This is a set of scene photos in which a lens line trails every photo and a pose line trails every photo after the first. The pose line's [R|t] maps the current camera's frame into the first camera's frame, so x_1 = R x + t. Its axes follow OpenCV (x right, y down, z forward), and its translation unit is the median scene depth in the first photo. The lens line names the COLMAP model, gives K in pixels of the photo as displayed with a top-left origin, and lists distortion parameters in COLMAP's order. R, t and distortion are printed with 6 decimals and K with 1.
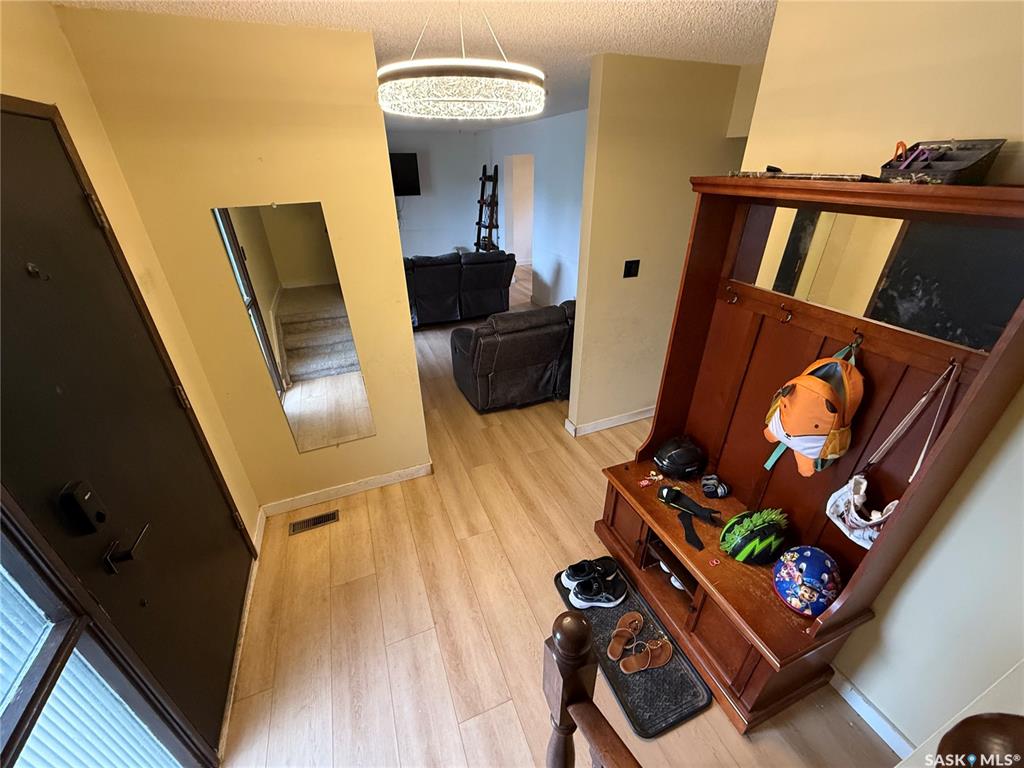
lens RADIAL K [[406.6, 0, 512.0], [0, 406.6, 384.0], [0, 0, 1]] dist [0.001070, 0.000092]
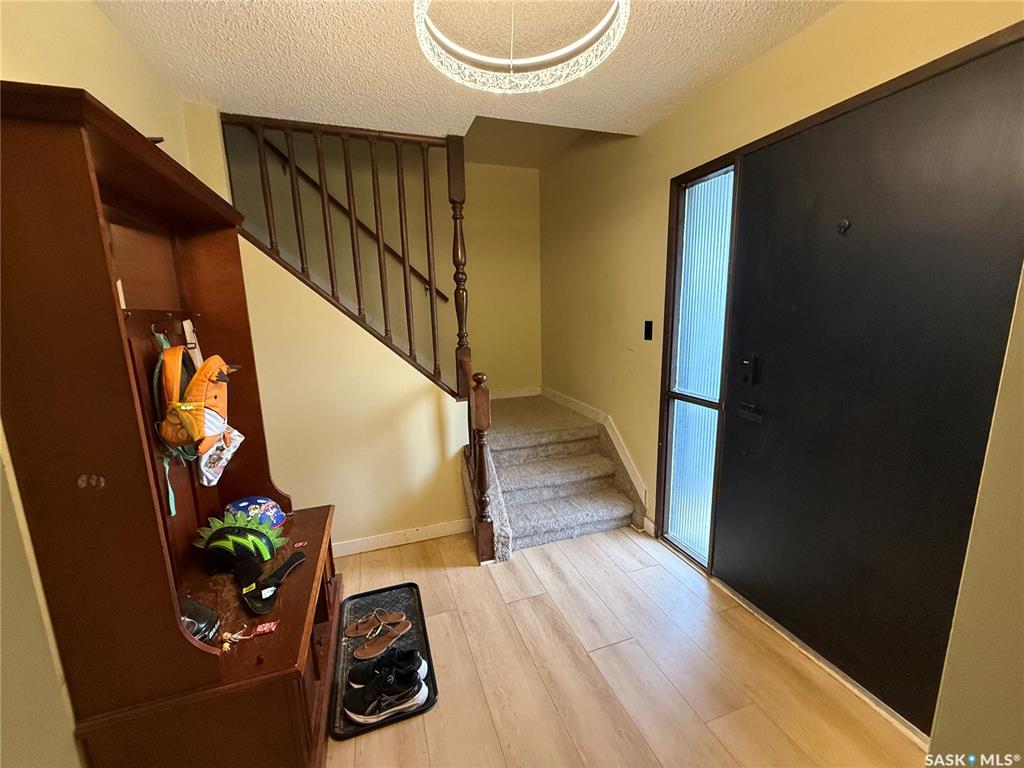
lens RADIAL K [[406.6, 0, 512.0], [0, 406.6, 384.0], [0, 0, 1]] dist [0.001070, 0.000092]
pose [[-0.998250, 0.023153, 0.054410, -0.088230], [0.052188, 0.777592, 0.626599, -0.429756], [-0.027801, 0.628342, -0.777440, 1.343619]]
